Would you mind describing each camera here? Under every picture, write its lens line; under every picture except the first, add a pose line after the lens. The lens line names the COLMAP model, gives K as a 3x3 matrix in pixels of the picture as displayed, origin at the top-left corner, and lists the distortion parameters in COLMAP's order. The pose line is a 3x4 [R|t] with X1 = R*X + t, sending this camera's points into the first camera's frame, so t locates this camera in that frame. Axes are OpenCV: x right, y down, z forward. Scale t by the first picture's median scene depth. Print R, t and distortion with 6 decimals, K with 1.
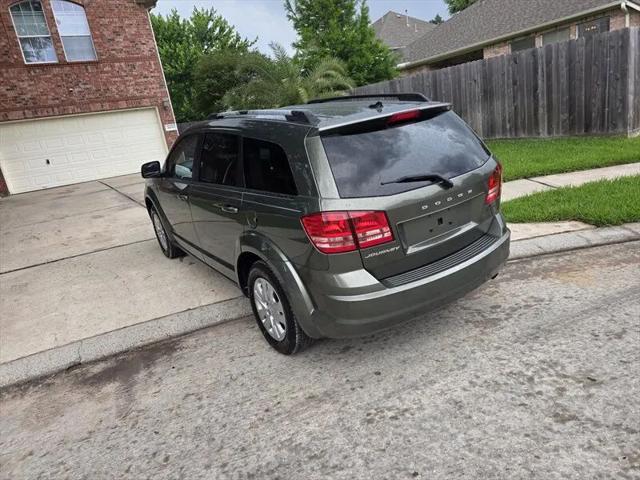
lens RADIAL K [[429.3, 0, 326.5], [0, 429.3, 234.9], [0, 0, 1]] dist [0.071609, -0.067914]
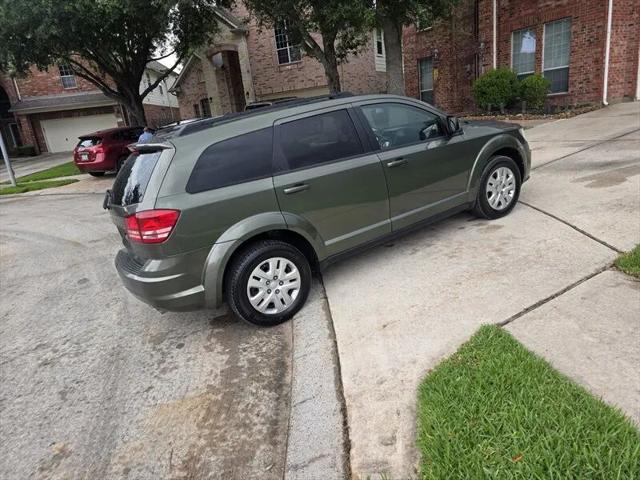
lens RADIAL K [[429.3, 0, 323.5], [0, 429.3, 236.9], [0, 0, 1]] dist [0.071609, -0.067914]
pose [[-0.034045, 0.423337, -0.905332, 1.115400], [-0.130923, 0.896162, 0.423973, -0.507048], [0.990808, 0.132963, 0.024915, 1.187672]]
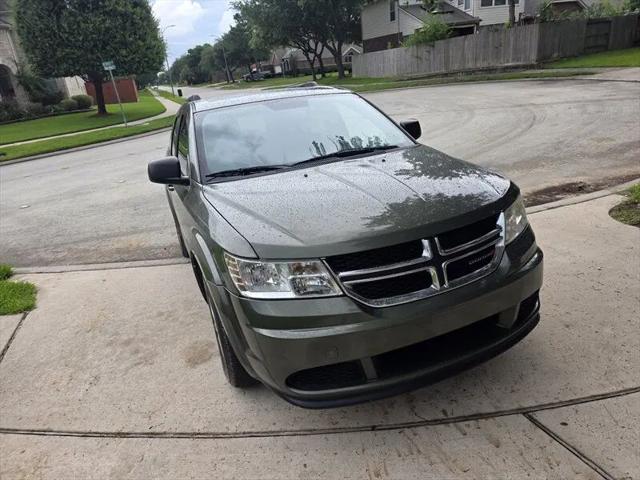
lens RADIAL K [[429.3, 0, 327.4], [0, 429.3, 235.0], [0, 0, 1]] dist [0.071609, -0.067914]
pose [[-0.946481, 0.170385, 0.274122, -0.553225], [0.297861, 0.788206, 0.538526, -0.574243], [-0.124308, 0.591355, -0.796773, 2.181924]]
